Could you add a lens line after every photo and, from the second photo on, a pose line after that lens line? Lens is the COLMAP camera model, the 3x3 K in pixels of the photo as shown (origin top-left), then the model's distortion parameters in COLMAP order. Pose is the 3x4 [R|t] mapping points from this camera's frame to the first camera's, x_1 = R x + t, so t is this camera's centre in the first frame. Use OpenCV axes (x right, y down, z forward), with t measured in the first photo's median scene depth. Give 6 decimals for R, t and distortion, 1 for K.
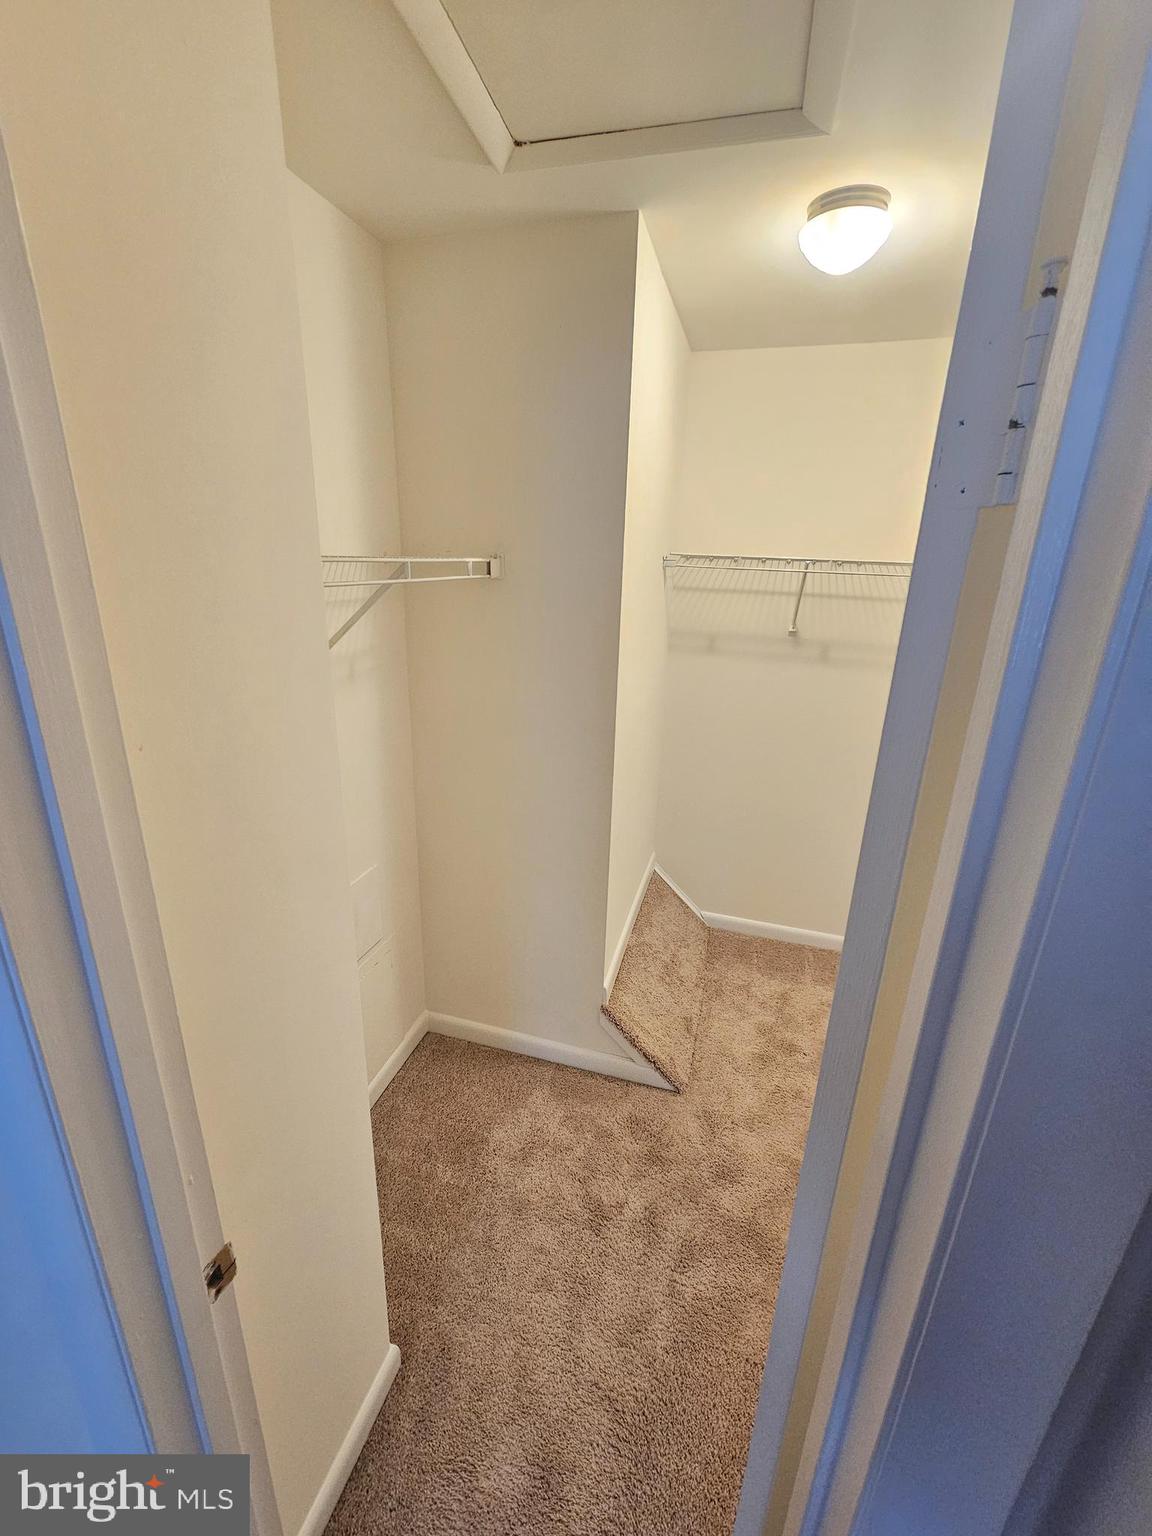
lens RADIAL K [[630.5, 0, 553.4], [0, 630.5, 764.4], [0, 0, 1]] dist [-0.009594, 0.000012]
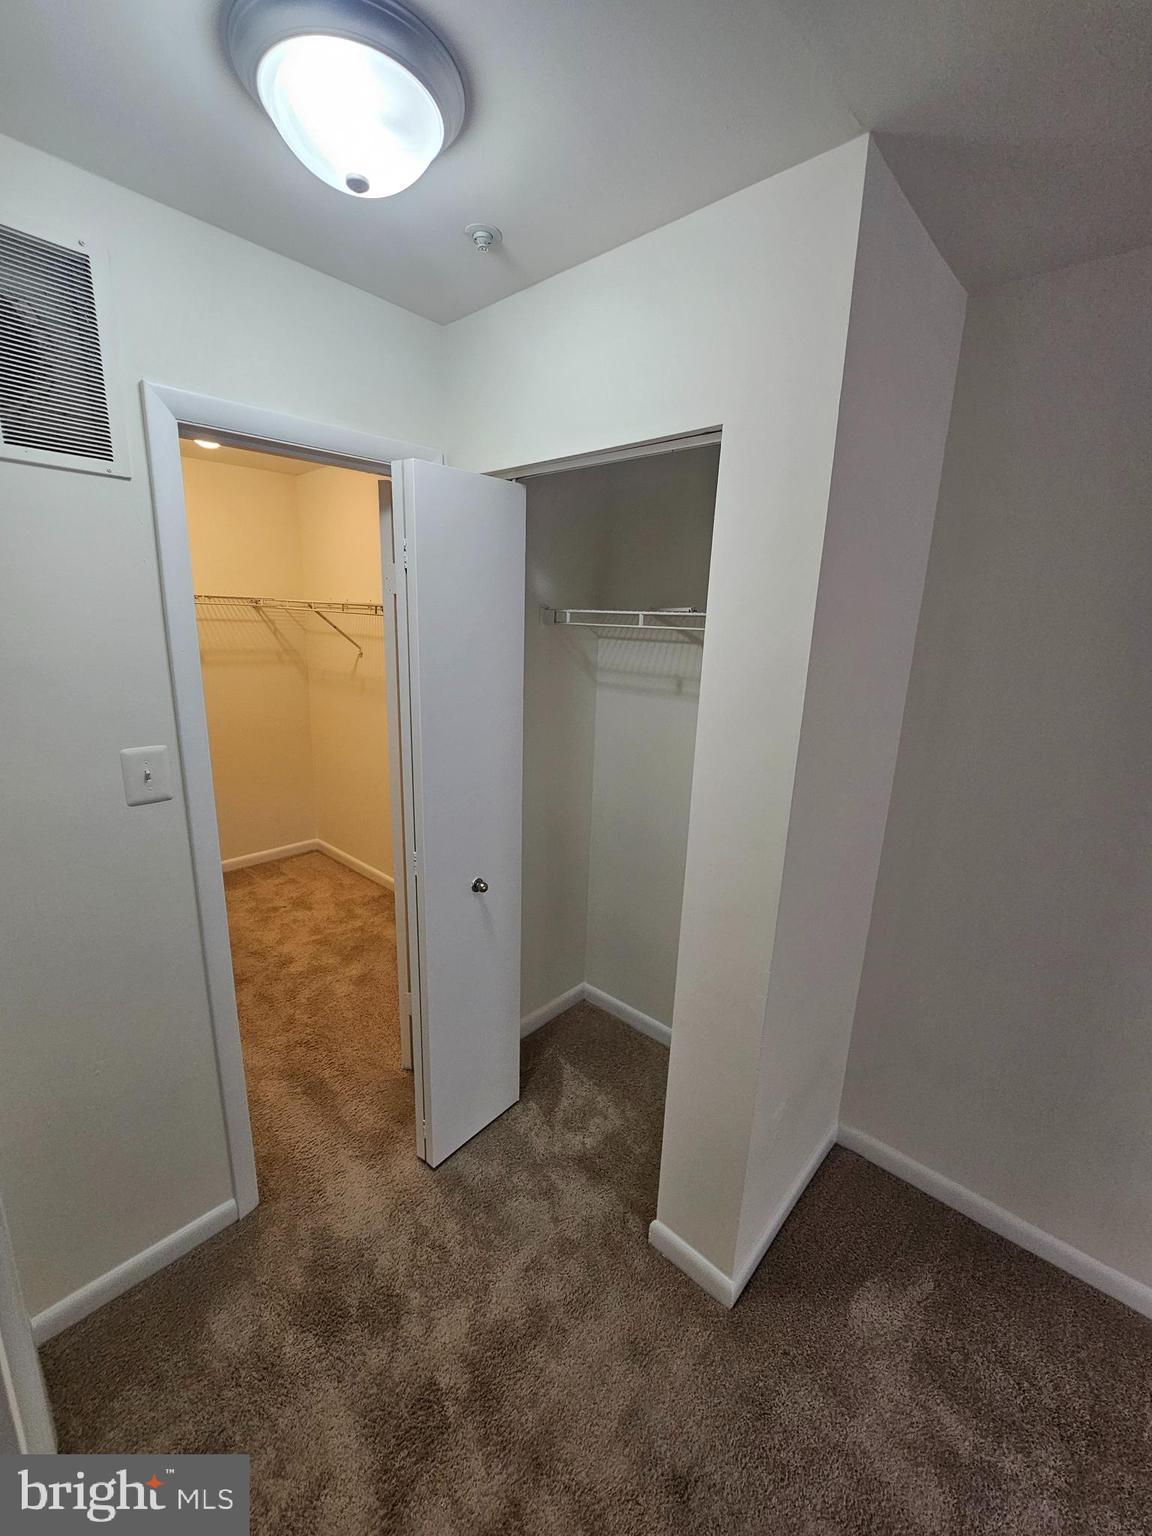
lens RADIAL K [[630.5, 0, 571.7], [0, 630.5, 760.3], [0, 0, 1]] dist [-0.009594, 0.000012]
pose [[0.431946, -0.223694, 0.873718, -0.631206], [0.263608, 0.957764, 0.114889, 0.131225], [-0.862516, 0.180693, 0.472670, -0.461901]]
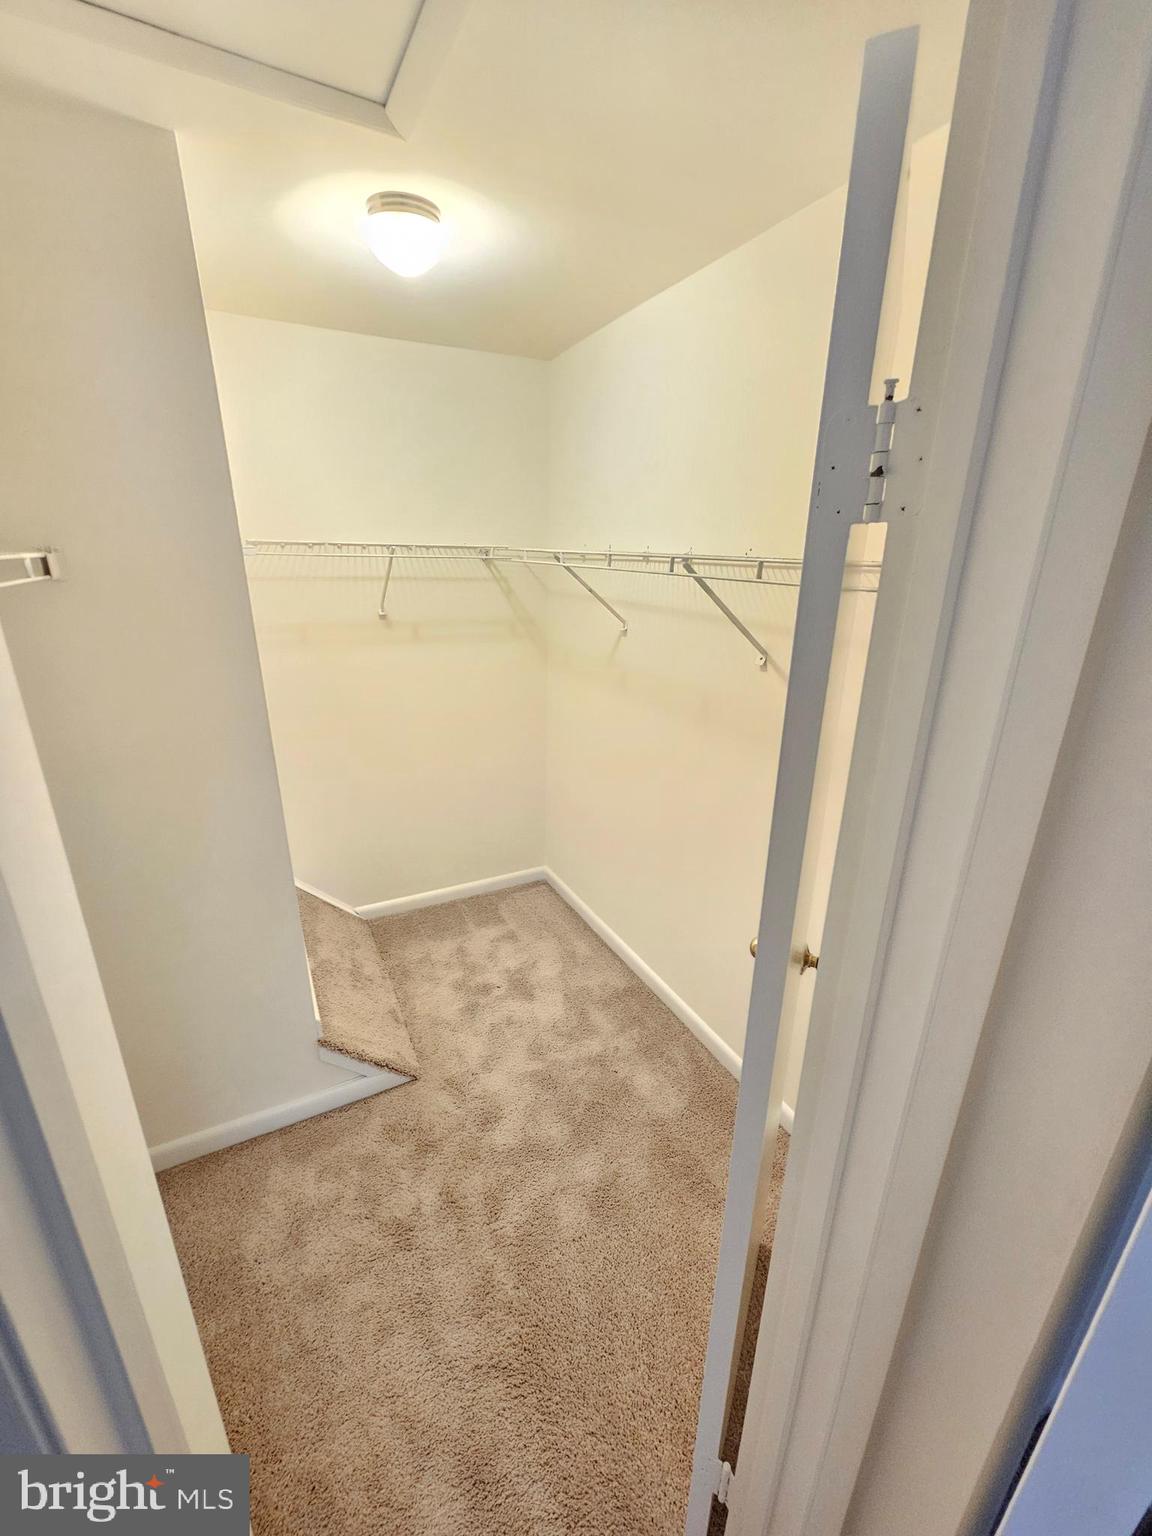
lens RADIAL K [[630.5, 0, 572.5], [0, 630.5, 768.1], [0, 0, 1]] dist [-0.009594, 0.000012]
pose [[0.716436, -0.246166, 0.652780, -0.157993], [0.225556, 0.967159, 0.117168, -0.023447], [-0.660184, 0.063296, 0.748432, 0.046754]]
